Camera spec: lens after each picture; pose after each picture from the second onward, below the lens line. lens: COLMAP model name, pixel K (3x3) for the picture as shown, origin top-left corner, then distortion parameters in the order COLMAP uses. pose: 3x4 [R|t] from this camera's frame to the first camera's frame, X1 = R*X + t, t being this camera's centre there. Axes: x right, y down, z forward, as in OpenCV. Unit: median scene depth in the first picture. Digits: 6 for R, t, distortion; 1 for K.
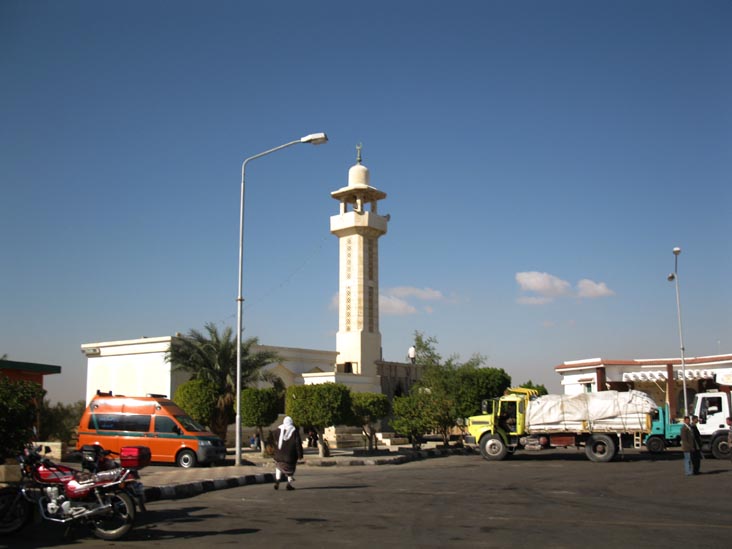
lens RADIAL K [[769.0, 0, 366.0], [0, 769.0, 274.5], [0, 0, 1]] dist [-0.209468, 0.242774]
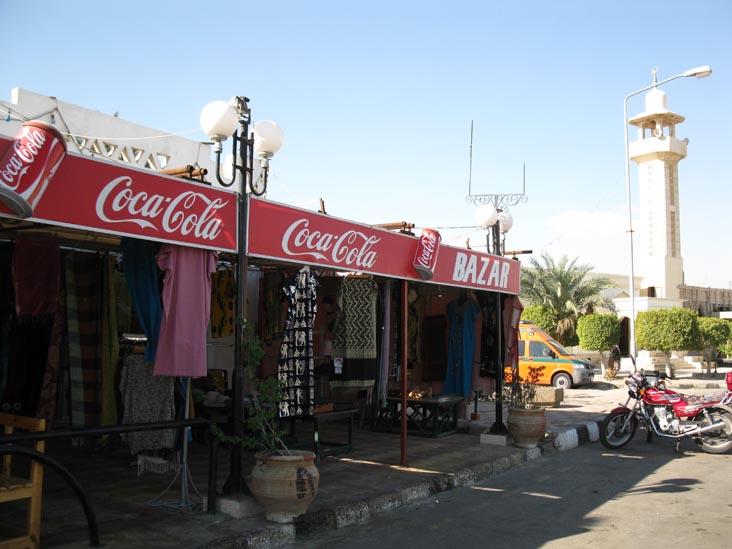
lens RADIAL K [[760.9, 0, 375.0], [0, 760.9, 275.5], [0, 0, 1]] dist [-0.205552, 0.209874]
pose [[0.962149, -0.008010, -0.272407, -0.151251], [0.035610, 0.994693, 0.096527, -0.011619], [0.270189, -0.102573, 0.957328, -0.053244]]
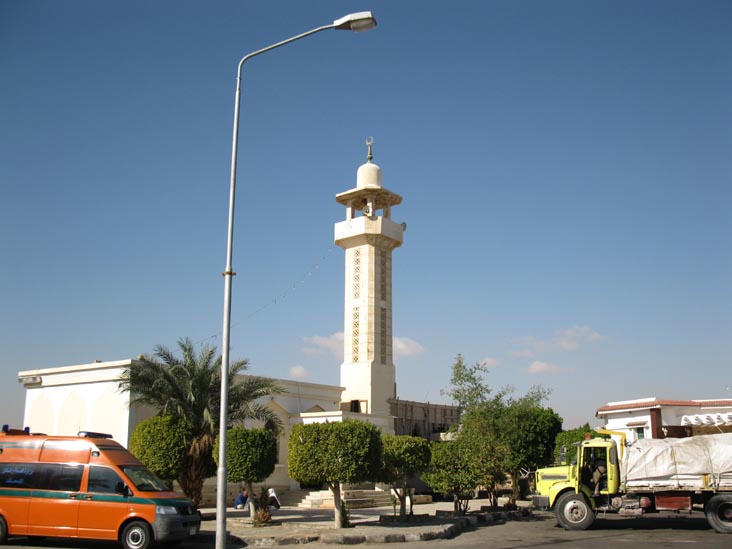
lens RADIAL K [[760.9, 0, 375.0], [0, 760.9, 275.5], [0, 0, 1]] dist [-0.205552, 0.209874]
pose [[0.999146, 0.015051, 0.038473, -0.049242], [-0.012531, 0.997812, -0.064909, 0.048683], [-0.039366, 0.064372, 0.997149, 0.273316]]
